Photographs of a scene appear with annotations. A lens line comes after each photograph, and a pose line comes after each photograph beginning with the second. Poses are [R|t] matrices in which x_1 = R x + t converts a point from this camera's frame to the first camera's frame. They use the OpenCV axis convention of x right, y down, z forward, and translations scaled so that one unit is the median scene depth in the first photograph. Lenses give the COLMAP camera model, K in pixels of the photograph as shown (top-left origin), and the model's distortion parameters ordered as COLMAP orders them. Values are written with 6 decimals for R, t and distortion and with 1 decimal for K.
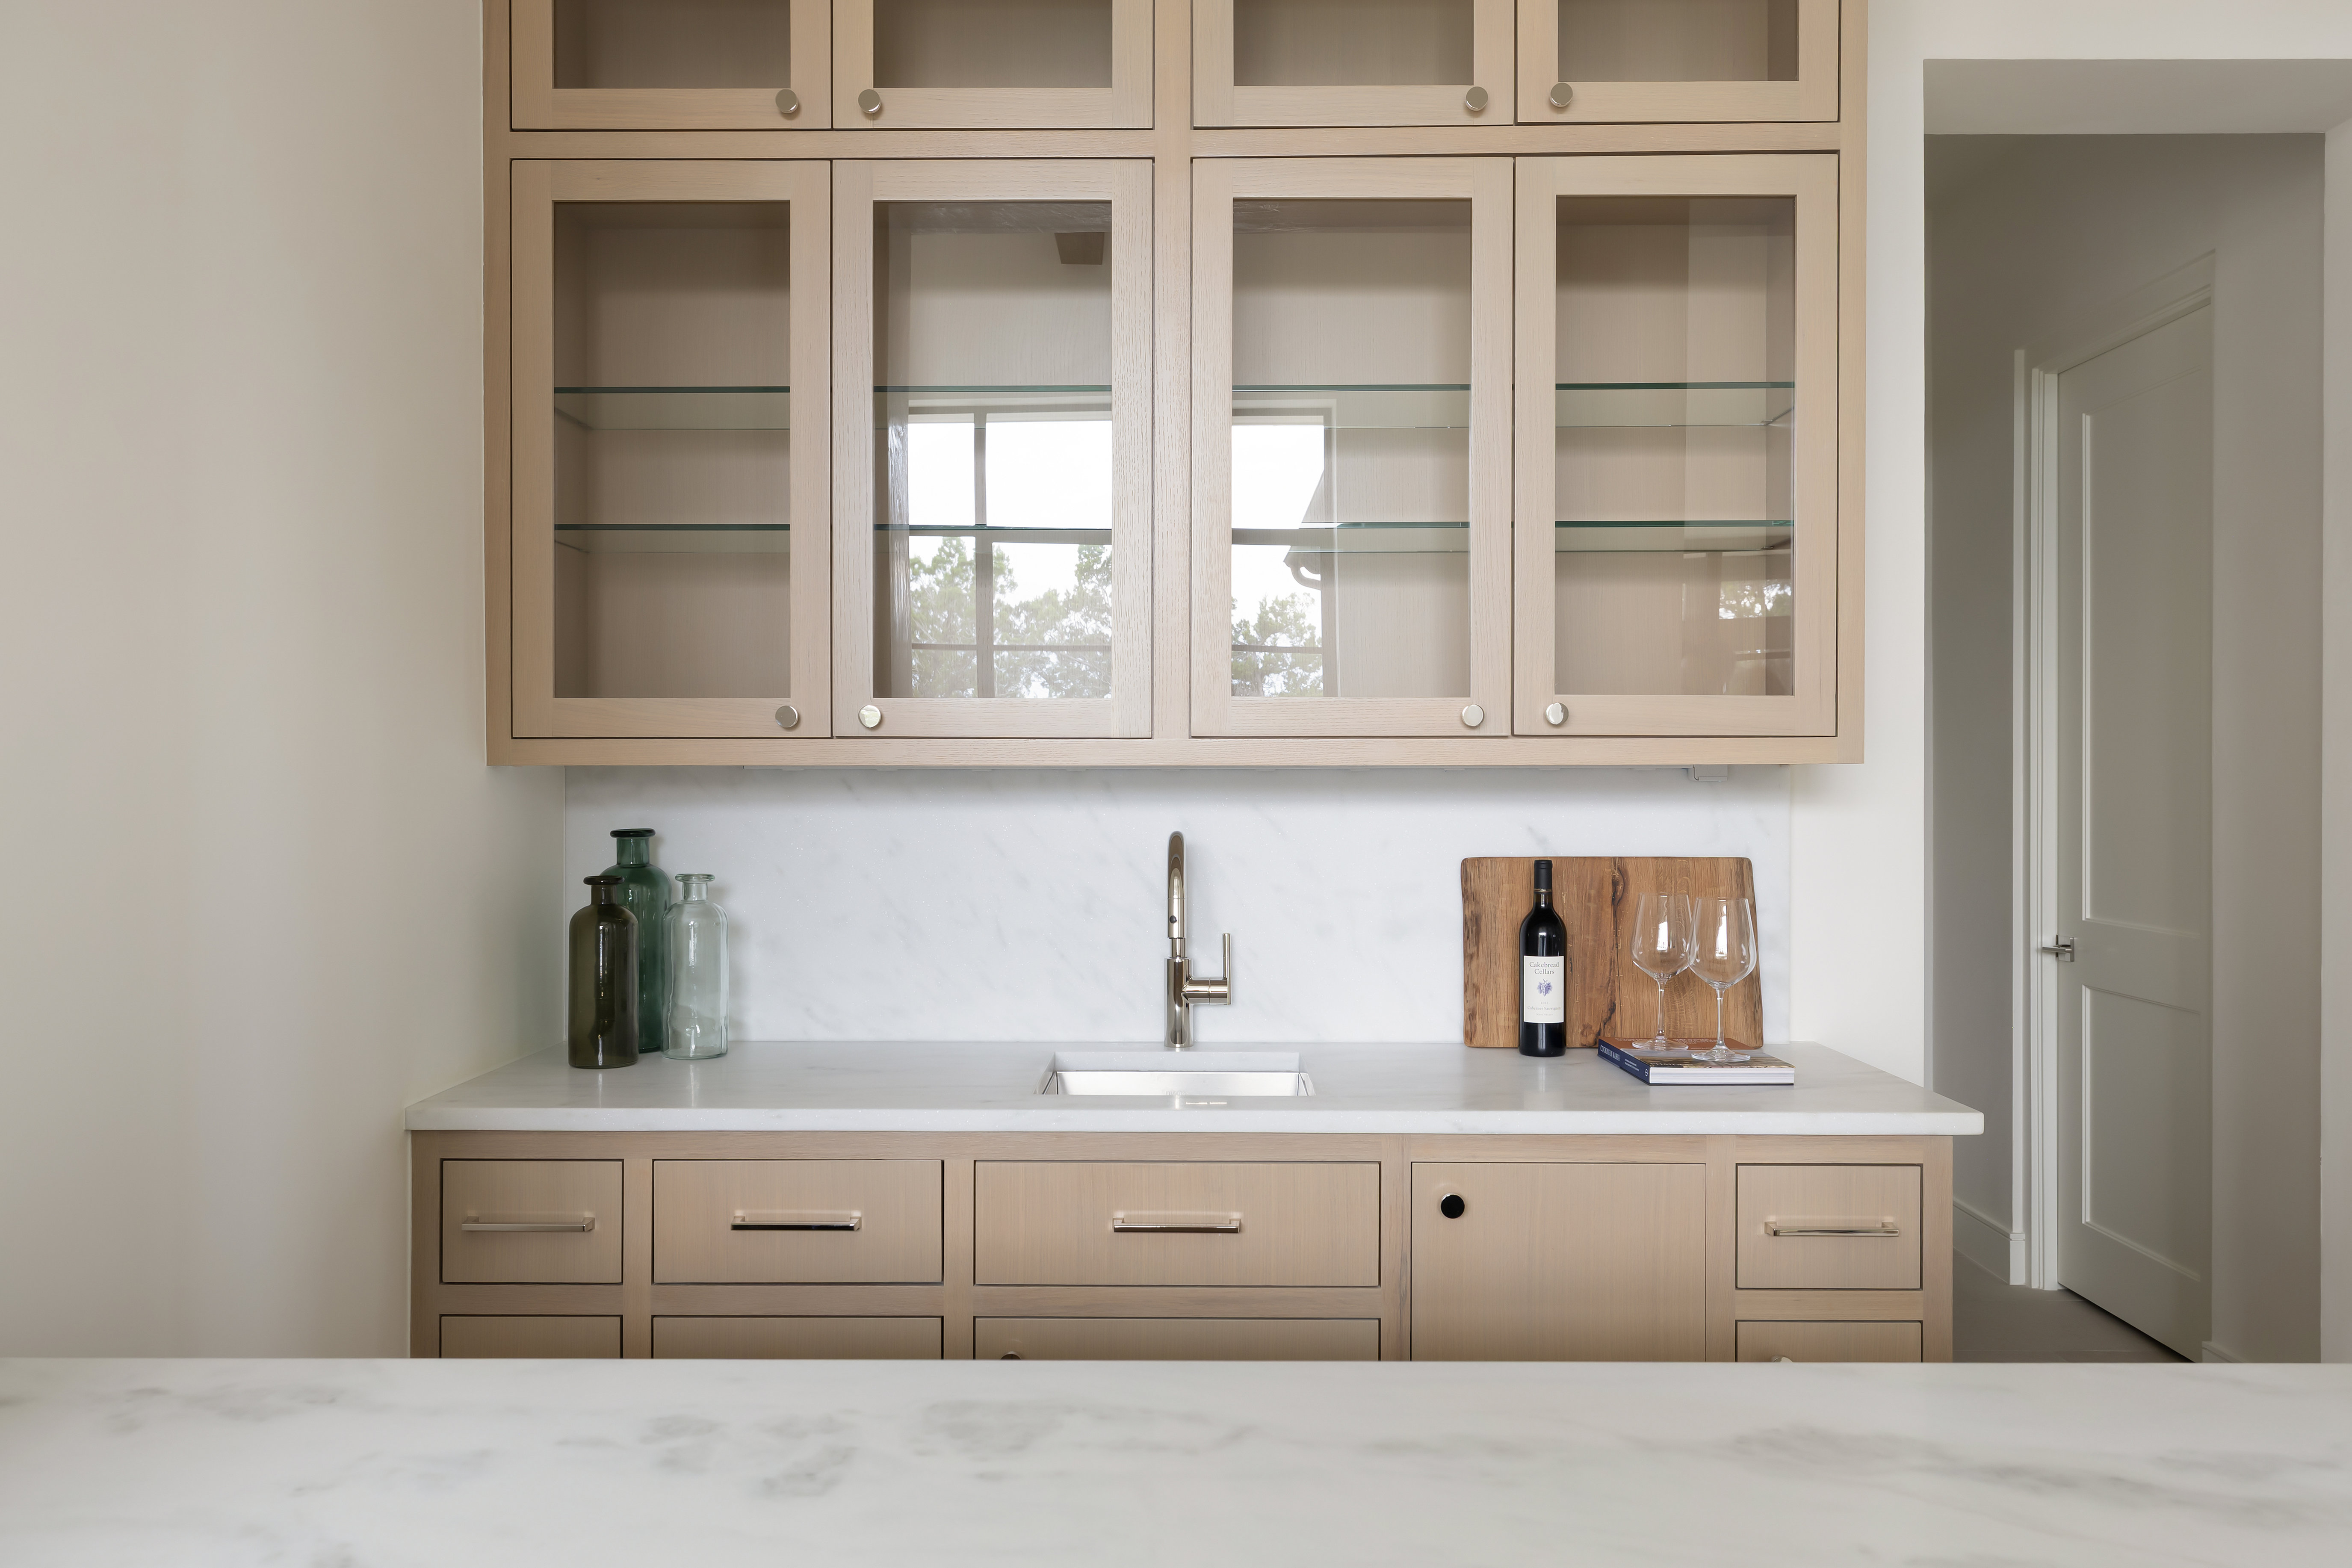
lens RADIAL K [[1787.8, 0, 1174.1], [0, 1787.8, 778.5], [0, 0, 1]] dist [-0.000325, 0.000406]
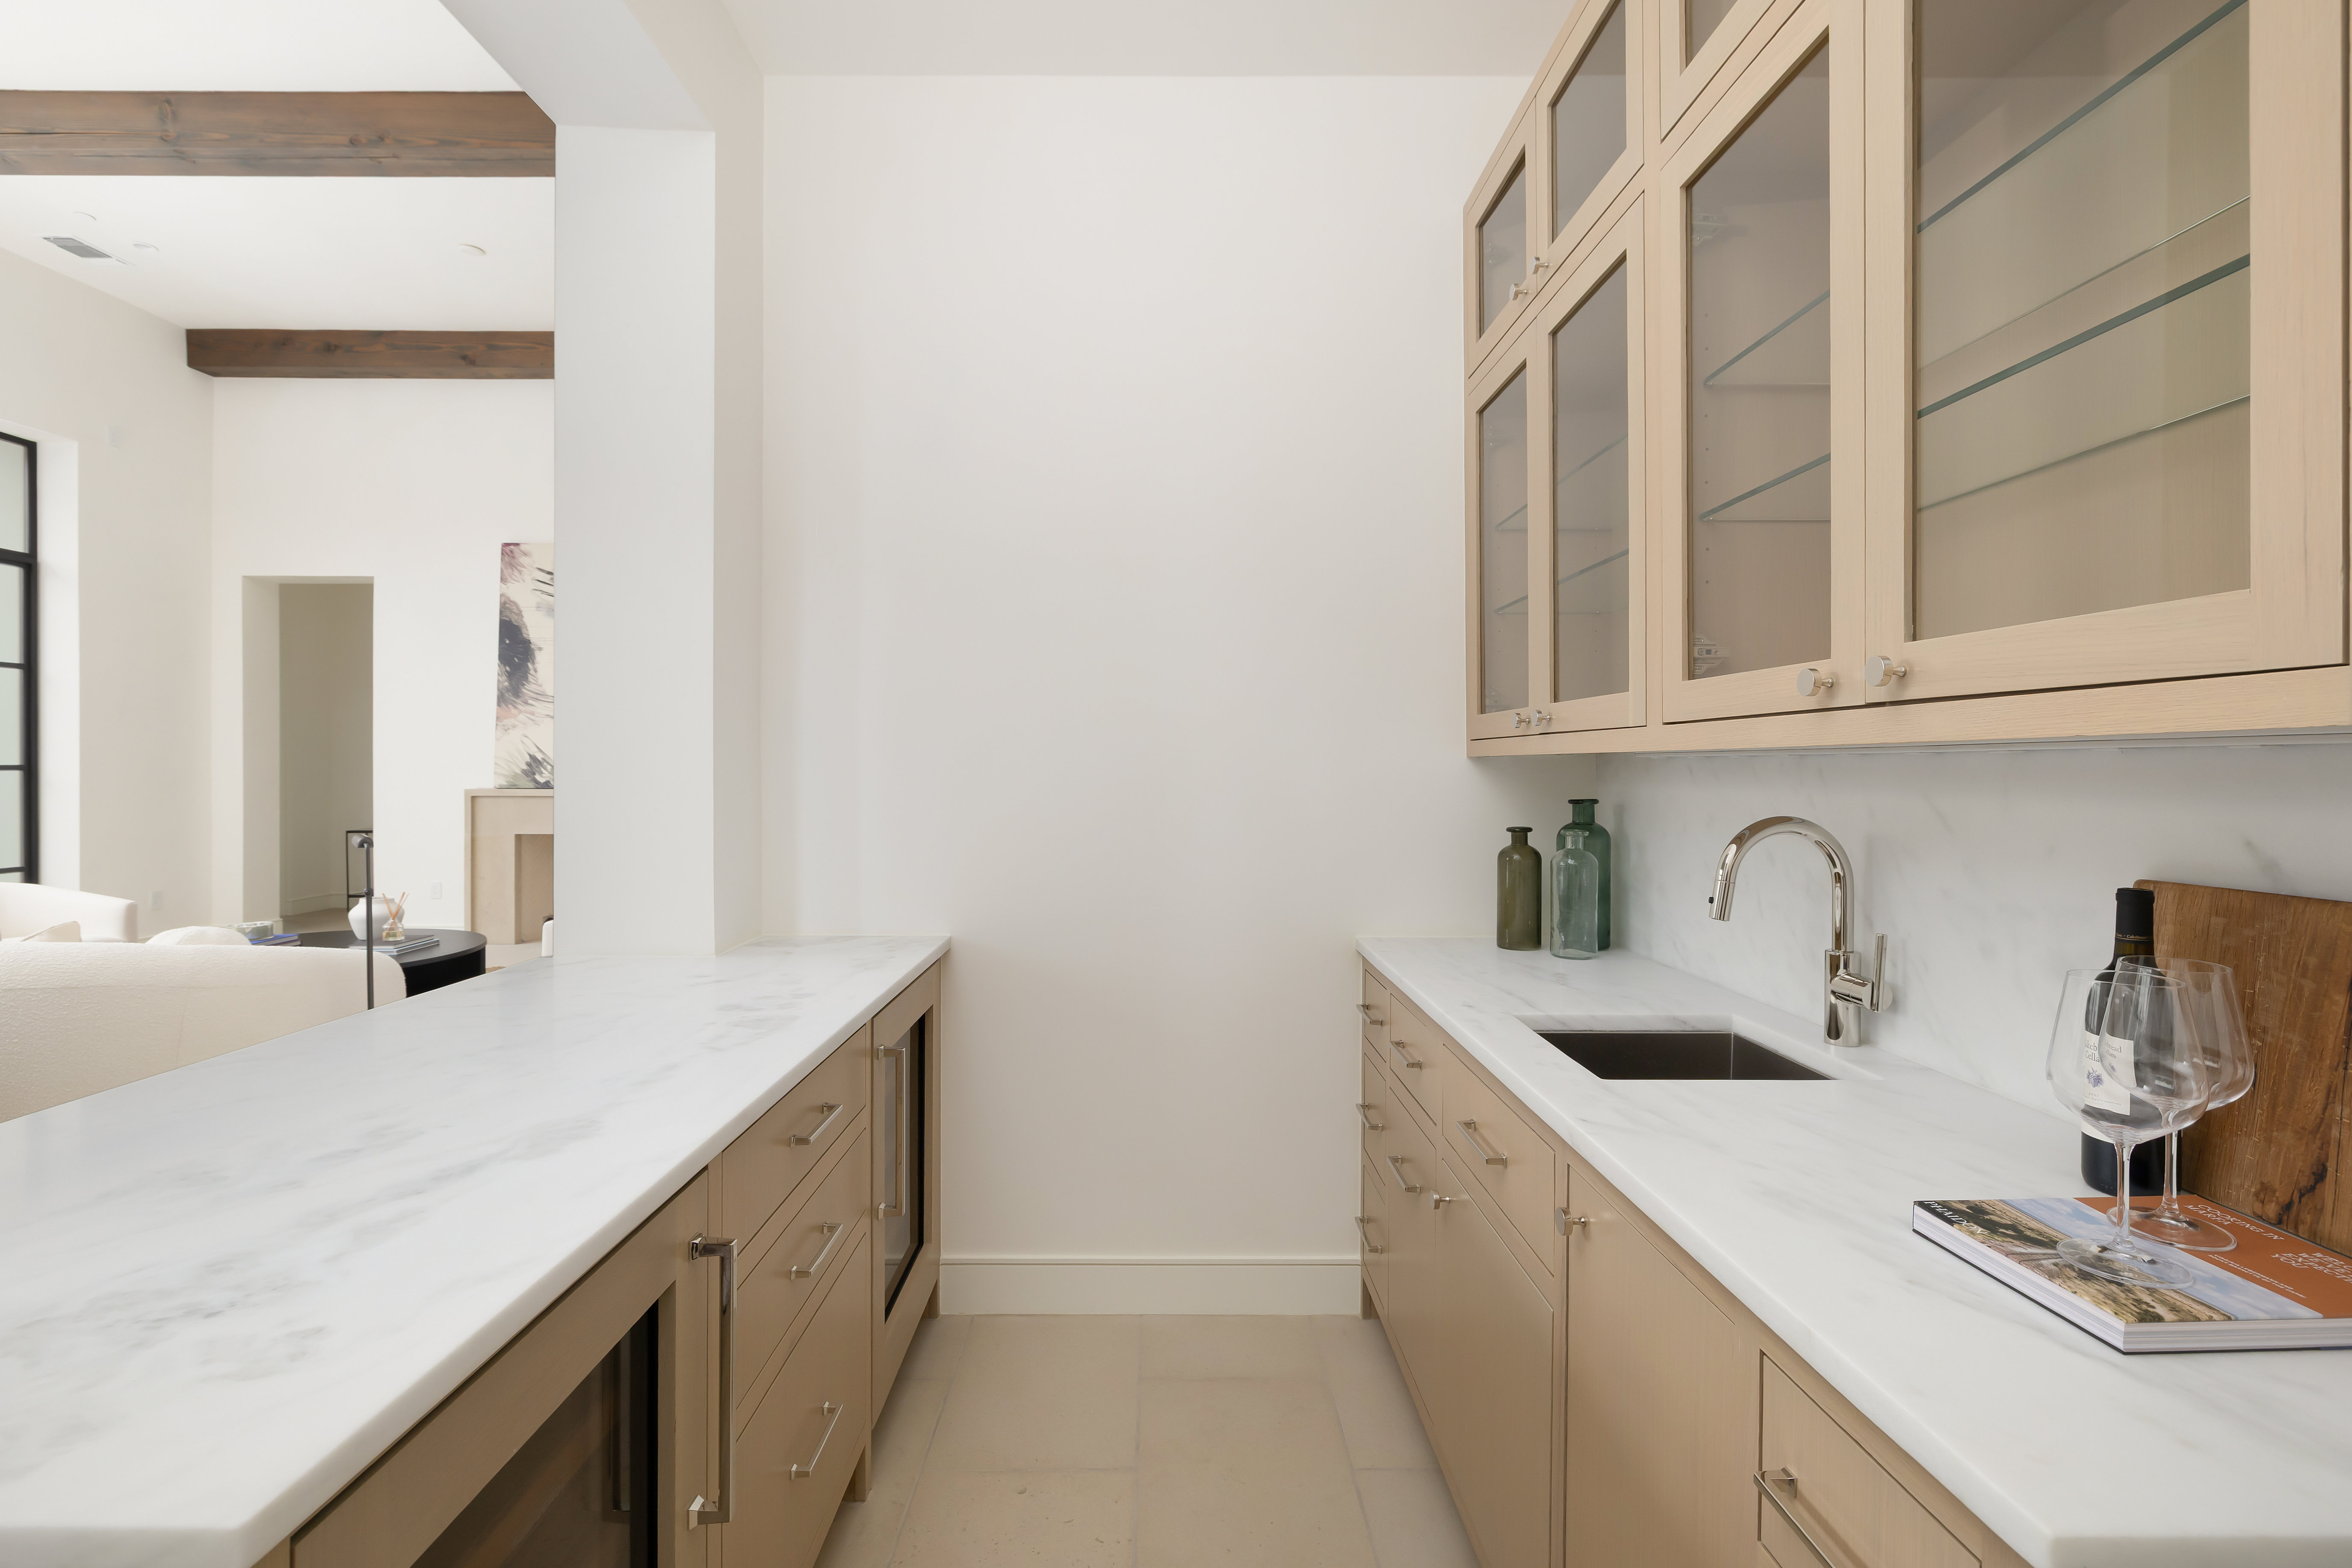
lens RADIAL K [[1075.9, 0, 1172.0], [0, 1075.9, 775.1], [0, 0, 1]] dist [0.002110, -0.000008]
pose [[0.016005, 0.008078, -0.999839, 0.575736], [-0.004361, 0.999958, 0.008009, 0.002952], [0.999862, 0.004232, 0.016040, 0.635713]]
